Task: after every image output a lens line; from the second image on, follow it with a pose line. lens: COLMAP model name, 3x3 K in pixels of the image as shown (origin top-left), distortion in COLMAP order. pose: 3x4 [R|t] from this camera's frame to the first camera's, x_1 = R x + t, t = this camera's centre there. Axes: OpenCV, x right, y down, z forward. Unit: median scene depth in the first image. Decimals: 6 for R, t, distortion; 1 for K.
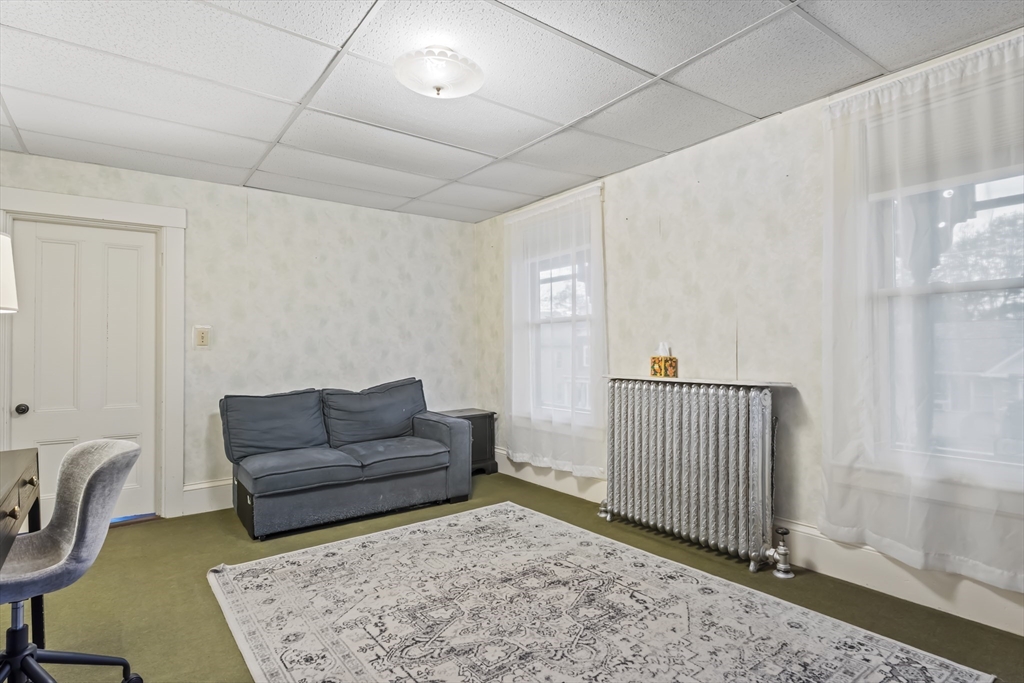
lens RADIAL K [[539.6, 0, 518.4], [0, 539.6, 343.0], [0, 0, 1]] dist [-0.022522, -0.001358]
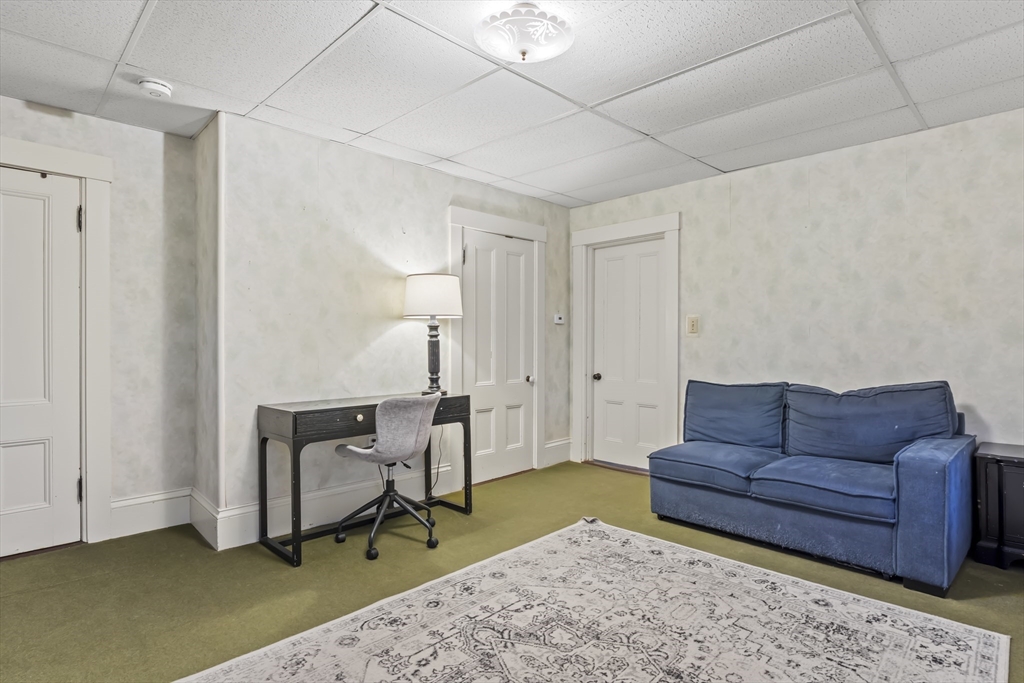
lens RADIAL K [[533.9, 0, 518.6], [0, 533.9, 340.7], [0, 0, 1]] dist [-0.019579, 0.001051]
pose [[0.118407, 0.012432, -0.992887, 0.512869], [0.013647, 0.999807, 0.014146, 0.000371], [0.992871, -0.015225, 0.118215, 0.598160]]
